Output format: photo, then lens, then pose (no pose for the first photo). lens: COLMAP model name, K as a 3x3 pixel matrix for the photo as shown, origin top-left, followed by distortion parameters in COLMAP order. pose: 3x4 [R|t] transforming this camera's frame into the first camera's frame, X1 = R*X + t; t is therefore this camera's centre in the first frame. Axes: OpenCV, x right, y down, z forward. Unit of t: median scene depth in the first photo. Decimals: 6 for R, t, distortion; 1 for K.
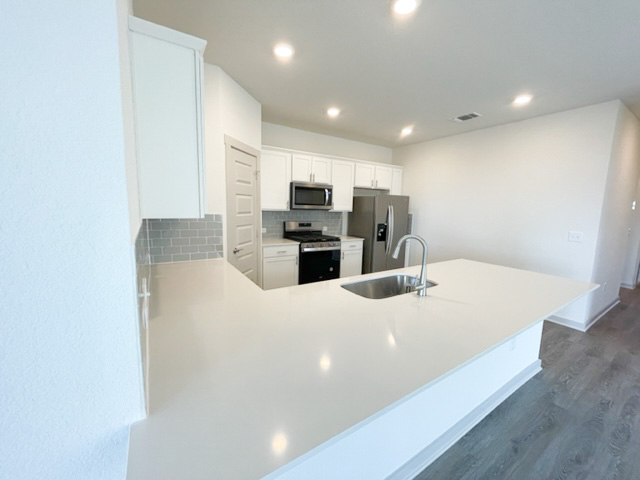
lens RADIAL K [[255.6, 0, 317.1], [0, 255.6, 240.4], [0, 0, 1]] dist [-0.004484, -0.000486]
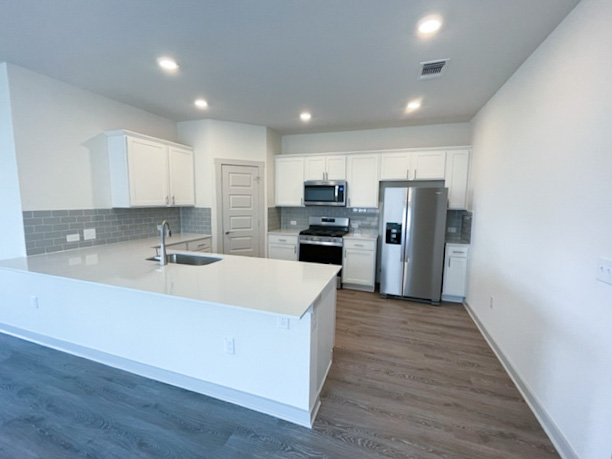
lens RADIAL K [[244.4, 0, 291.2], [0, 244.4, 229.5], [0, 0, 1]] dist [-0.004484, -0.000486]
pose [[0.631626, 0.074102, -0.771724, 0.713419], [-0.098915, 0.994989, 0.014582, -0.024678], [0.768937, 0.067125, 0.635791, 0.263766]]
